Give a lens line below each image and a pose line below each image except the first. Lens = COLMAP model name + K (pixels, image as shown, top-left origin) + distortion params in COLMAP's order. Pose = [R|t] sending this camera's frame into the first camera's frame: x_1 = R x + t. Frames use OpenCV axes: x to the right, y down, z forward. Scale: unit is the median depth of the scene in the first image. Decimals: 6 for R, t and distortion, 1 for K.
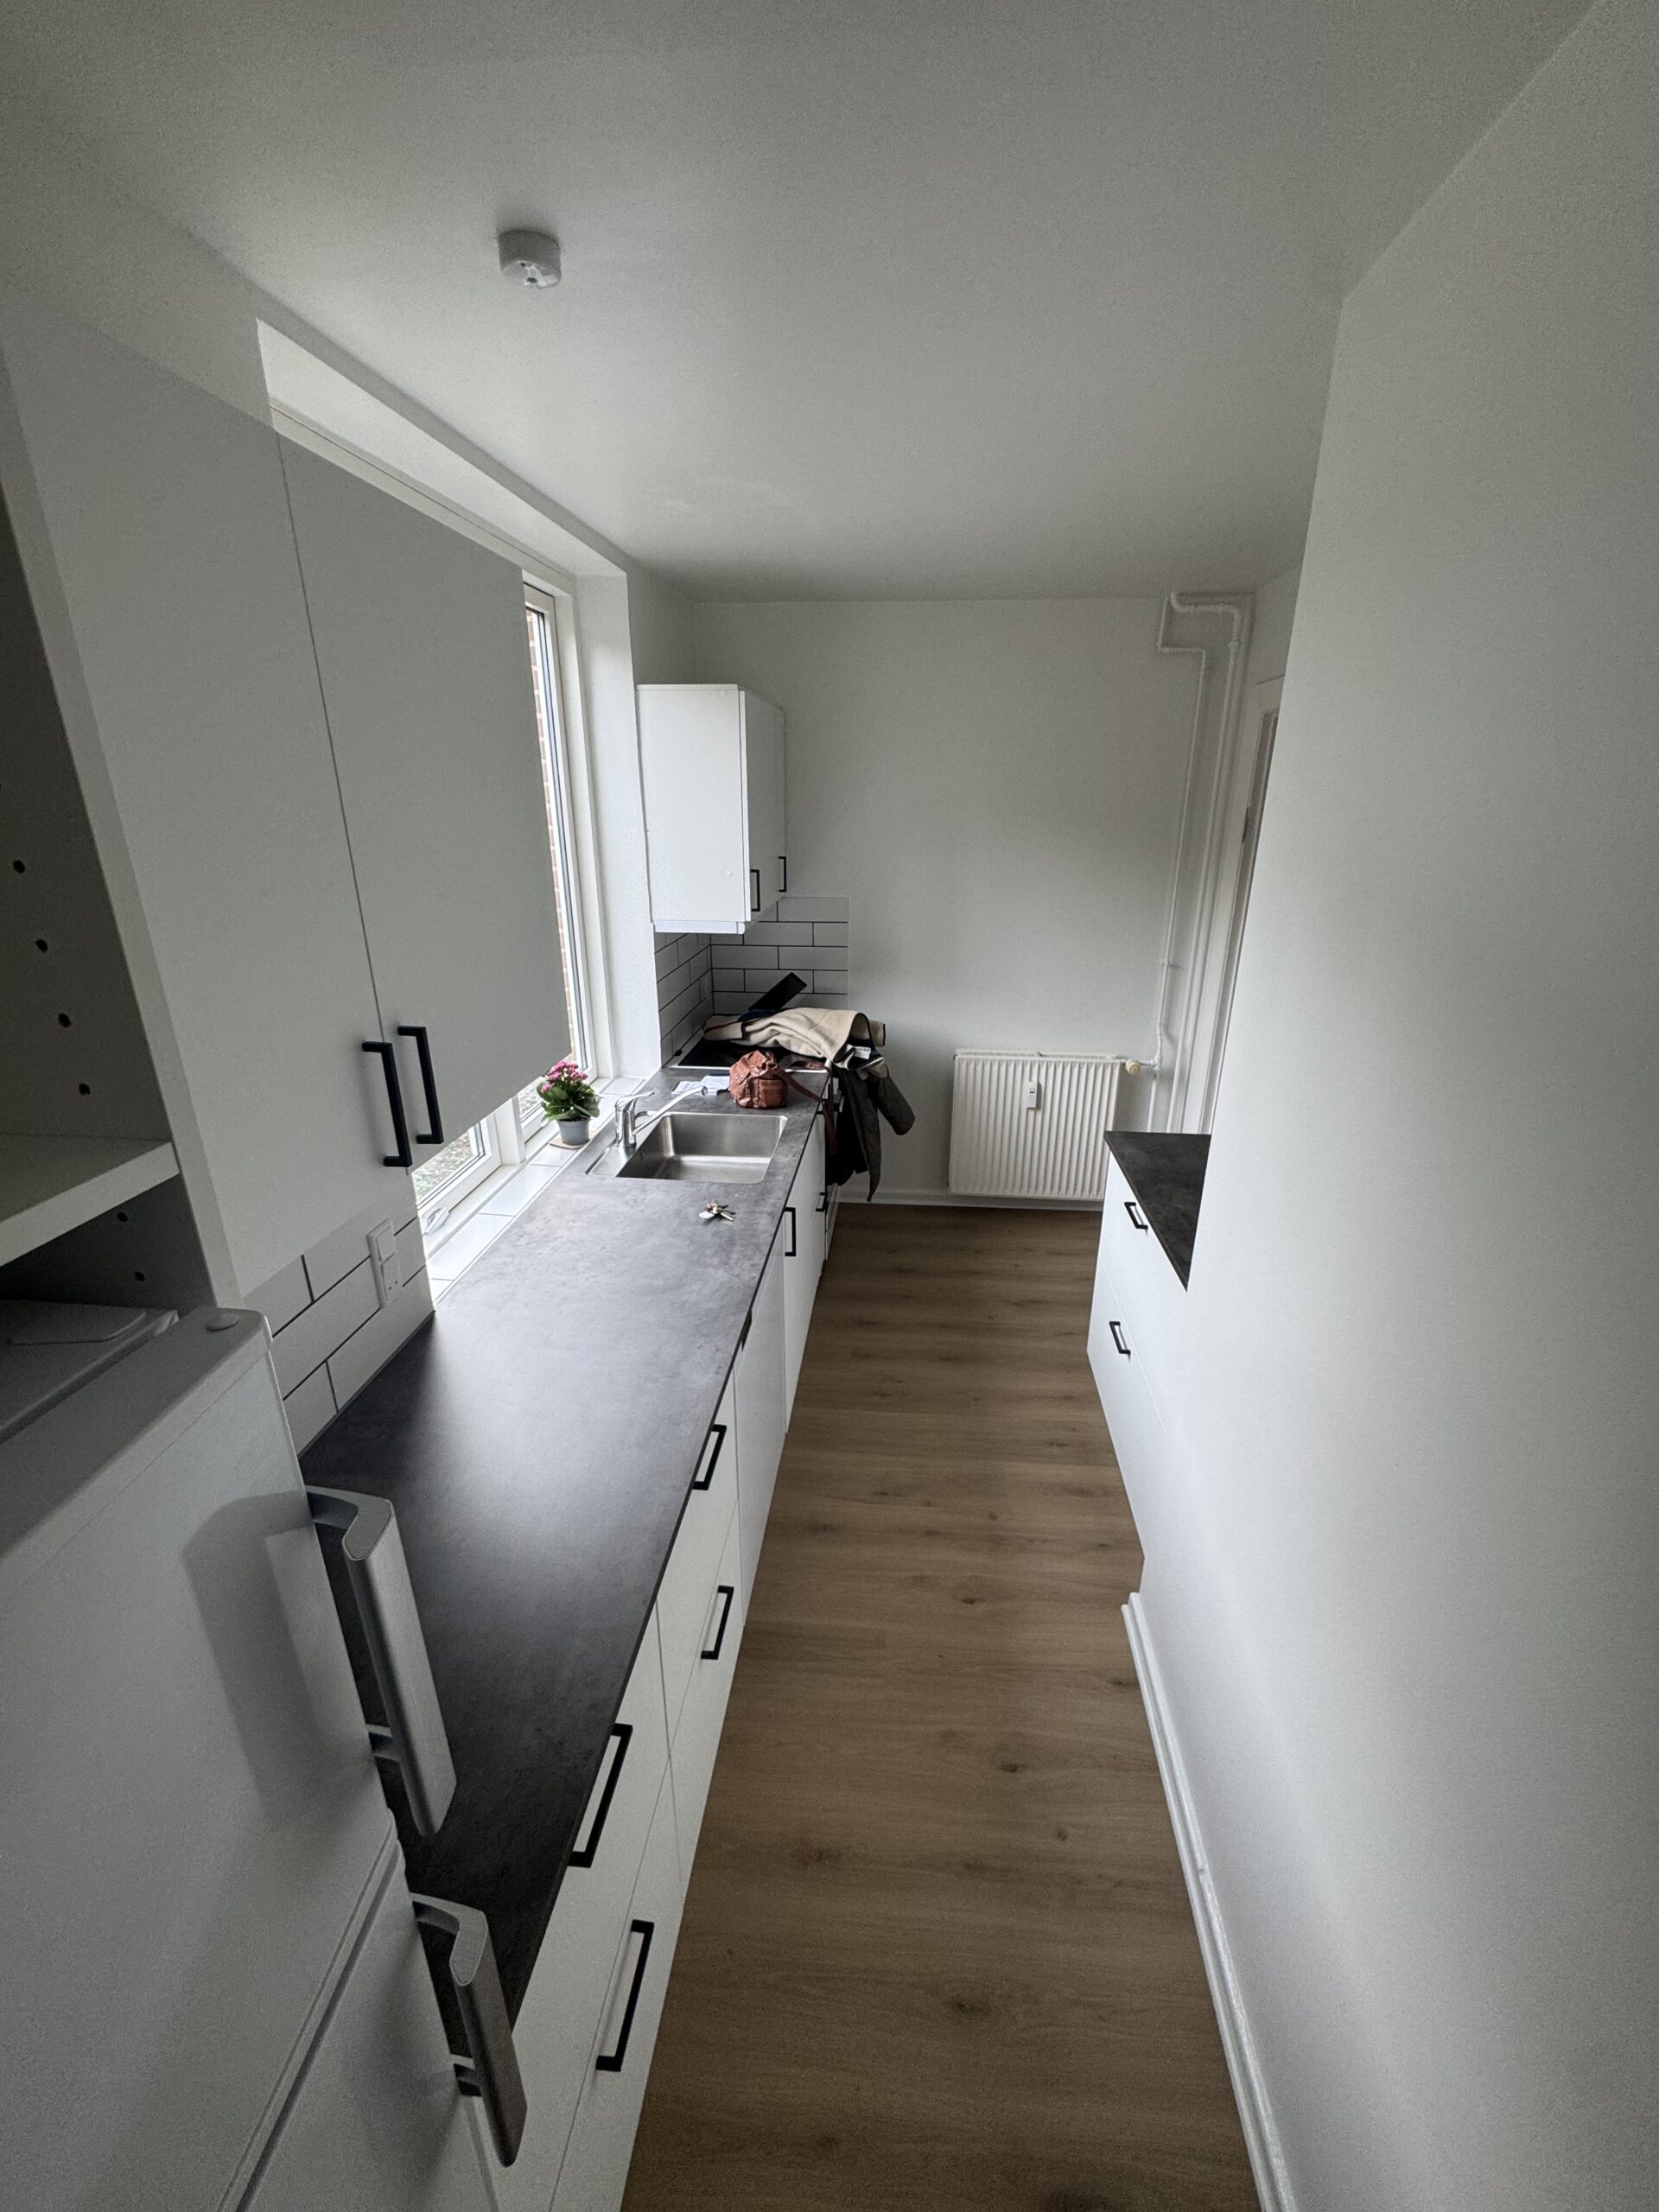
lens RADIAL K [[879.3, 0, 829.1], [0, 879.3, 1104.4], [0, 0, 1]] dist [-0.001668, 0.000294]
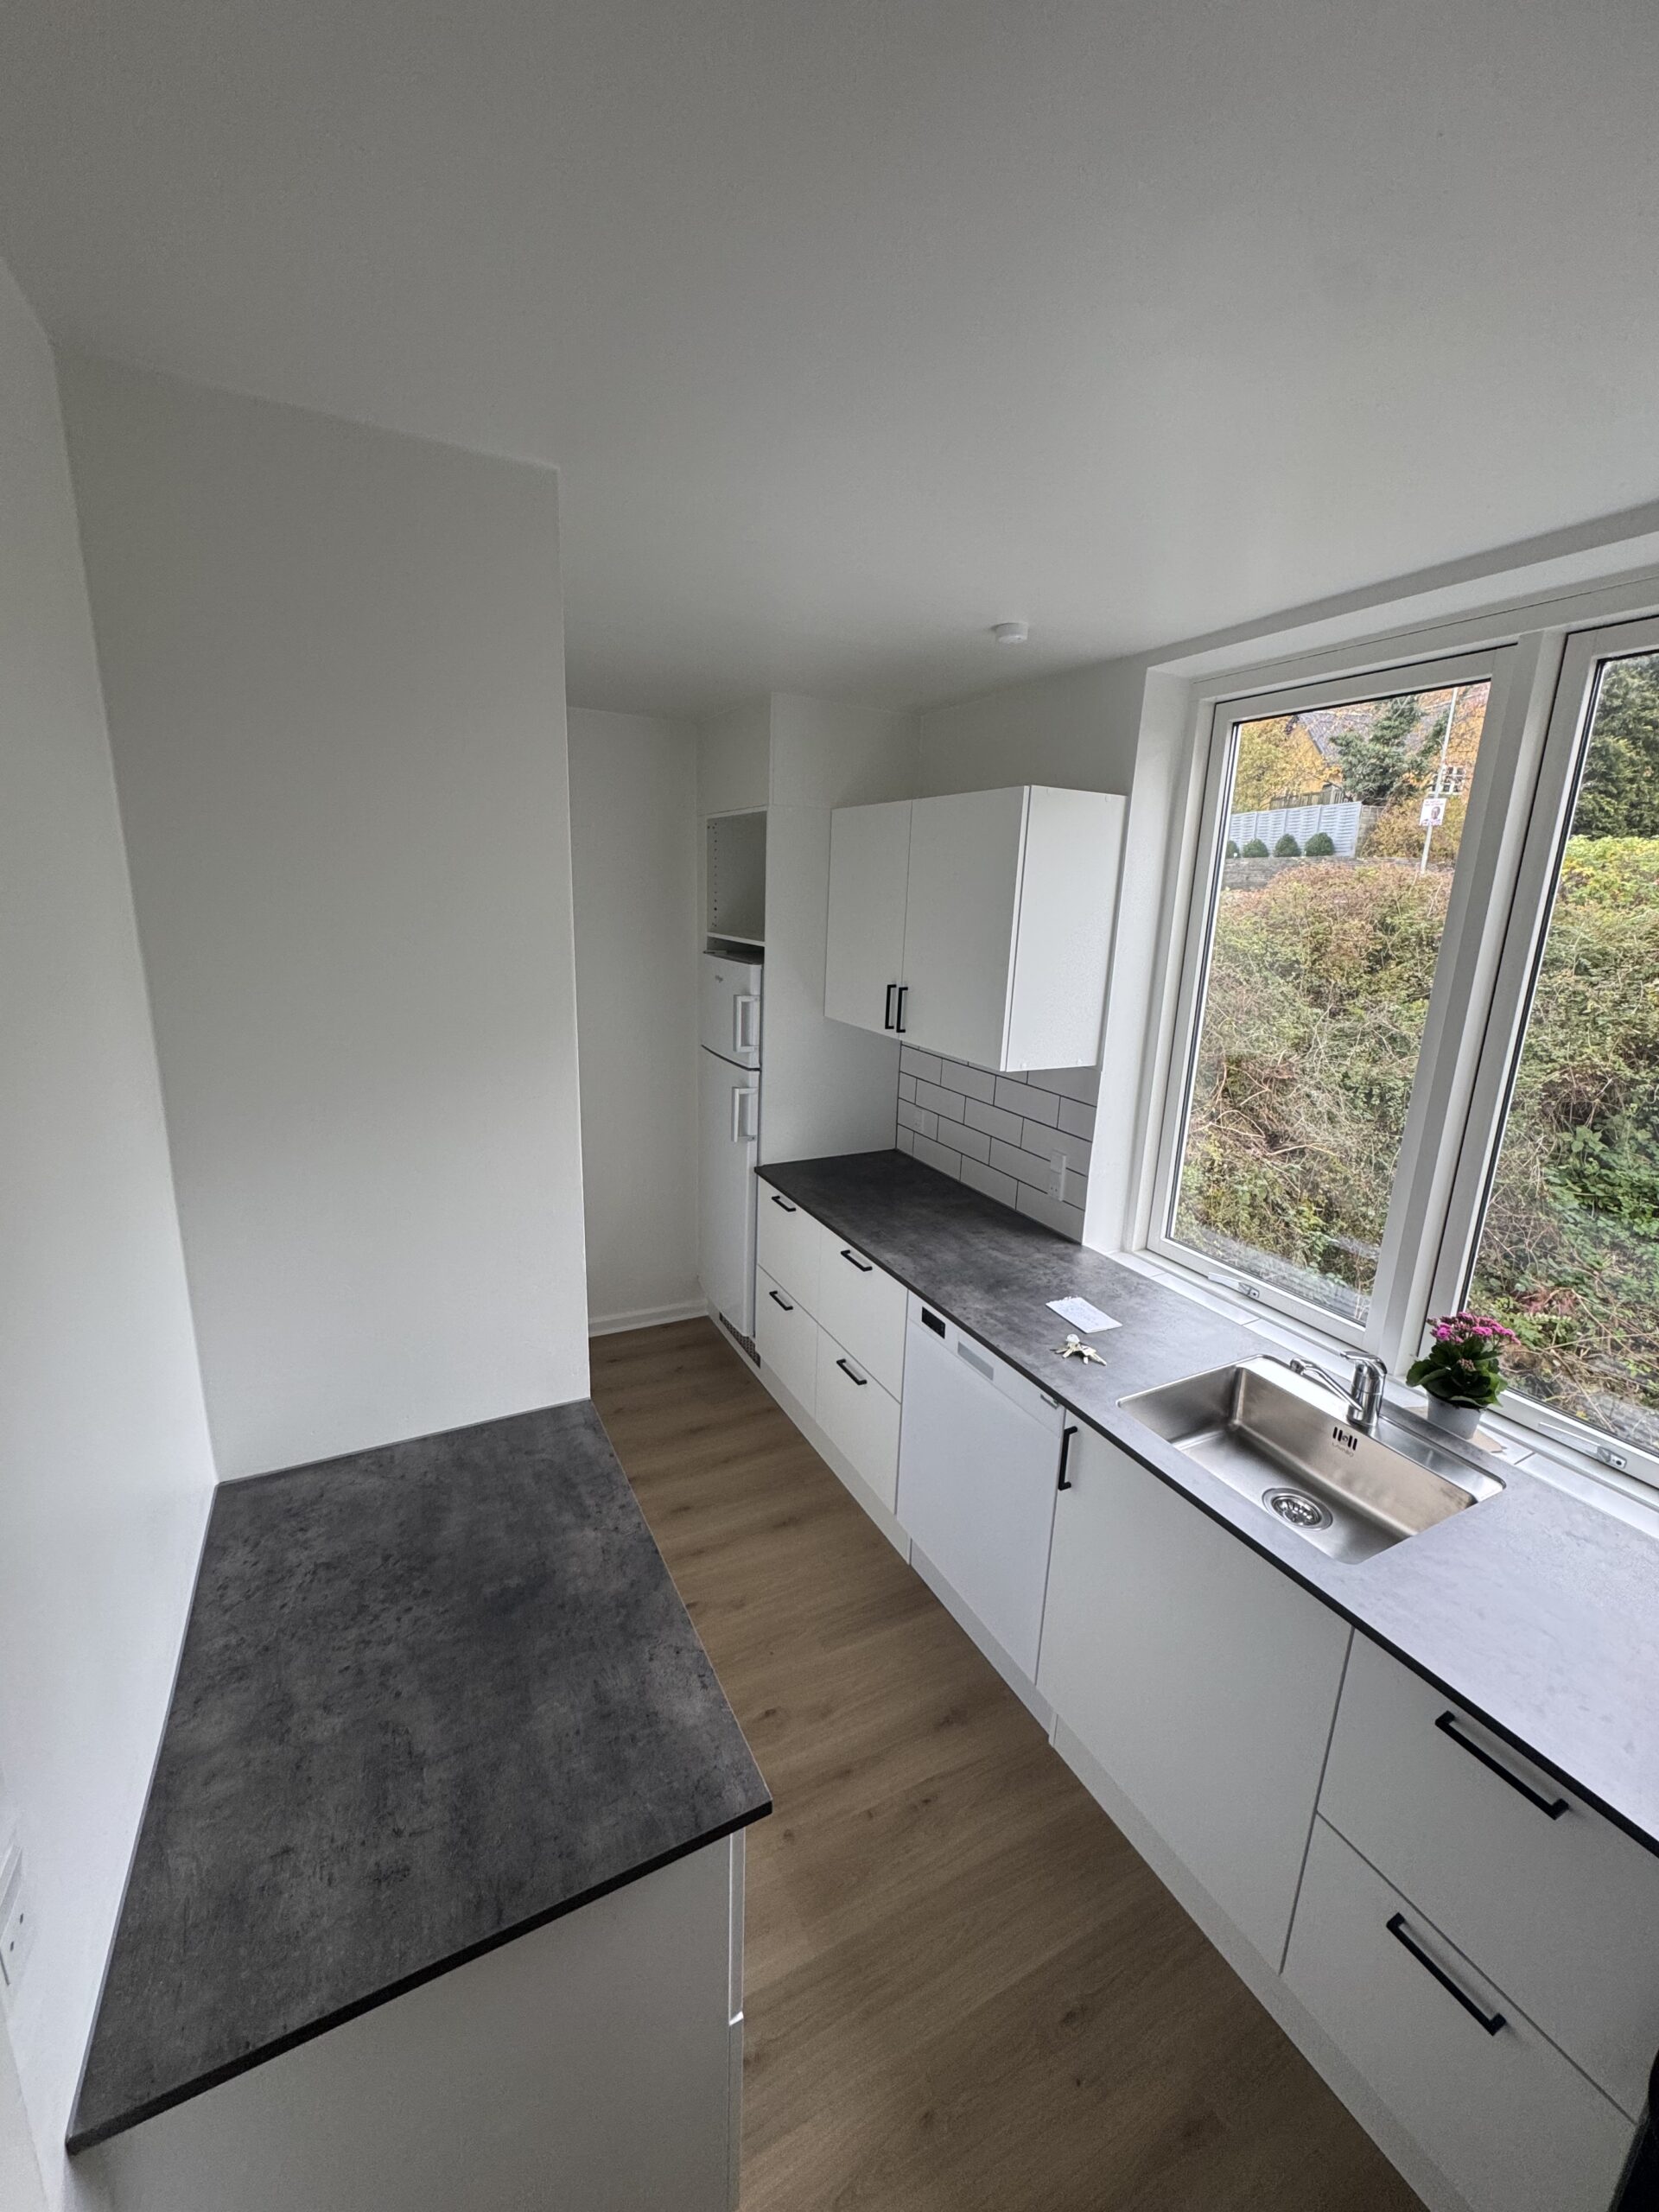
lens RADIAL K [[879.3, 0, 828.4], [0, 879.3, 1103.3], [0, 0, 1]] dist [-0.001668, 0.000294]
pose [[-0.837564, 0.100712, -0.536977, 0.508648], [-0.216077, 0.841663, 0.494889, -0.451401], [0.501794, 0.530529, -0.683184, 1.218709]]
